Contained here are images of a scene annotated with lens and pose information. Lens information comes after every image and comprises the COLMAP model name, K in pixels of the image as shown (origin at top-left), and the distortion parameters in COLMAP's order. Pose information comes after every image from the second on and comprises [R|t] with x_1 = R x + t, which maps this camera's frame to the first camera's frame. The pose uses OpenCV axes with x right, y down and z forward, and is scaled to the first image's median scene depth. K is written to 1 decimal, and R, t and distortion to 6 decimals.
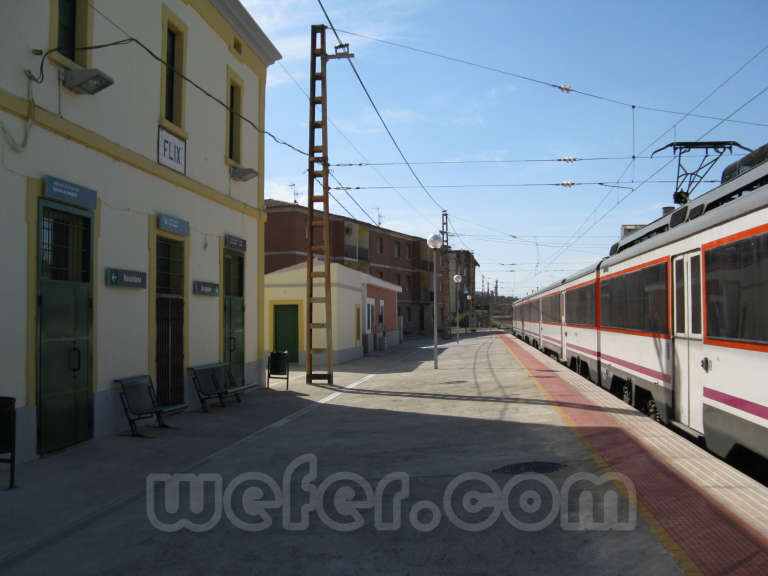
lens RADIAL K [[795.6, 0, 384.0], [0, 795.6, 288.0], [0, 0, 1]] dist [-0.194498, 0.213273]
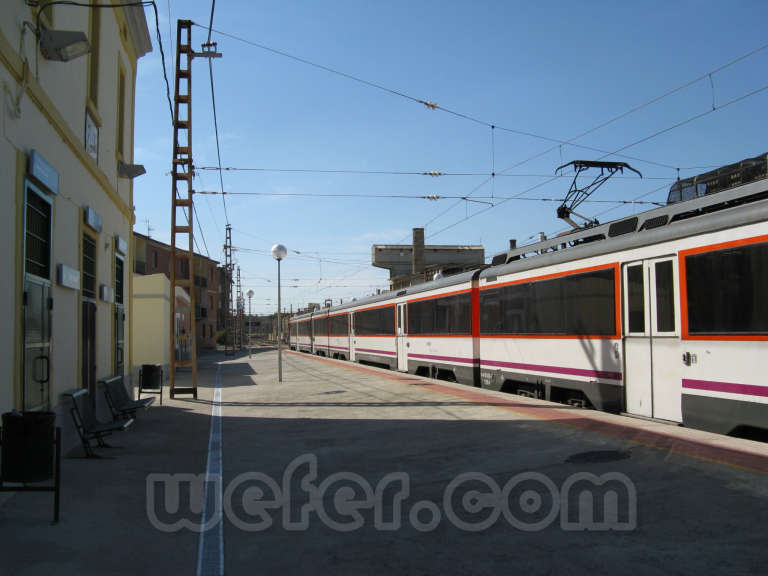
lens RADIAL K [[795.6, 0, 384.0], [0, 795.6, 288.0], [0, 0, 1]] dist [-0.194498, 0.213273]
pose [[0.945517, 0.009706, 0.325428, -0.163340], [-0.001977, 0.999708, -0.024073, 0.011715], [-0.325566, 0.022118, 0.945260, 0.039434]]
